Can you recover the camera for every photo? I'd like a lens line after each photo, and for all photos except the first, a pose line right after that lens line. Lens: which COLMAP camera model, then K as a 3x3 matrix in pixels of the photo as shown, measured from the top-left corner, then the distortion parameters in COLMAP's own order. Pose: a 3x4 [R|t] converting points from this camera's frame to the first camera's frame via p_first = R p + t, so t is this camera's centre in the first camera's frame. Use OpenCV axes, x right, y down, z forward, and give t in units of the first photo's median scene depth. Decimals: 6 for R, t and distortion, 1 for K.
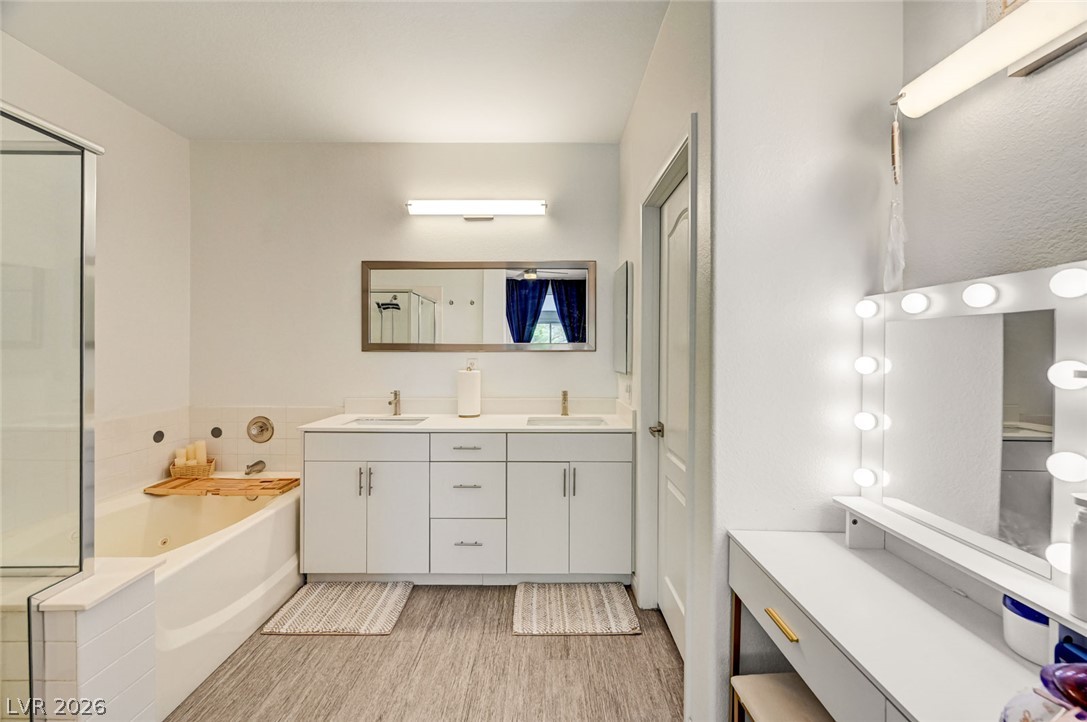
lens RADIAL K [[433.3, 0, 544.8], [0, 433.3, 349.8], [0, 0, 1]] dist [0.000025, -0.000089]
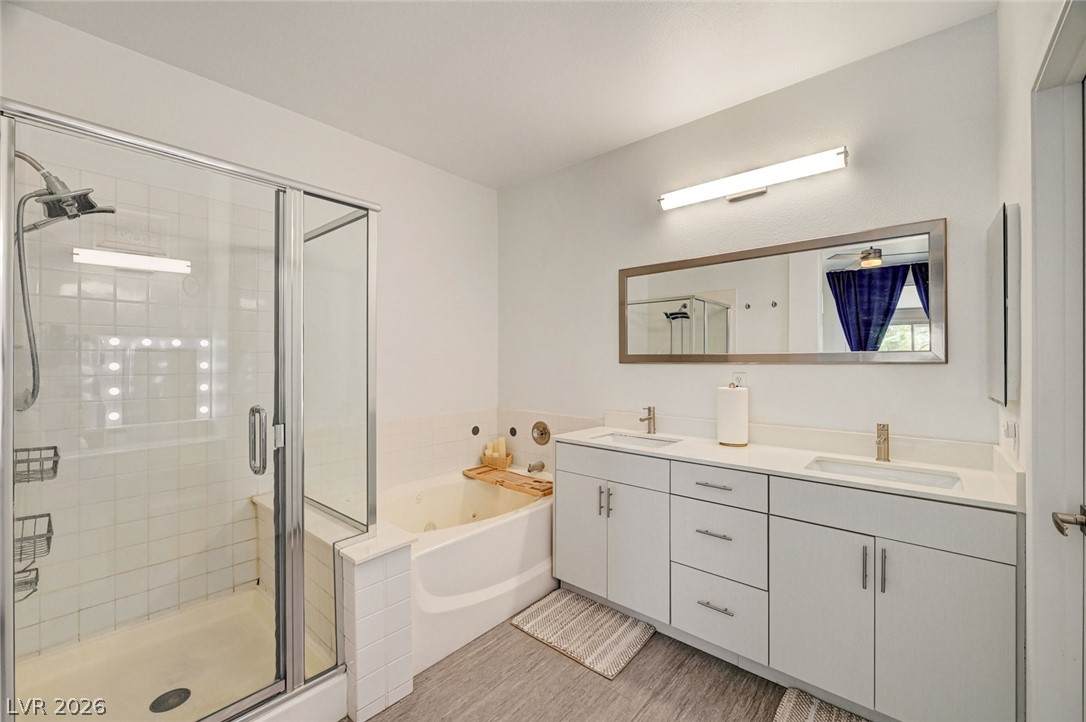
lens RADIAL K [[436.8, 0, 545.6], [0, 436.8, 357.7], [0, 0, 1]] dist [-0.008235, -0.000035]
pose [[0.755151, -0.006770, -0.655516, 0.106699], [0.002221, 0.999967, -0.007769, -0.001996], [0.655548, 0.004411, 0.755141, 0.186125]]
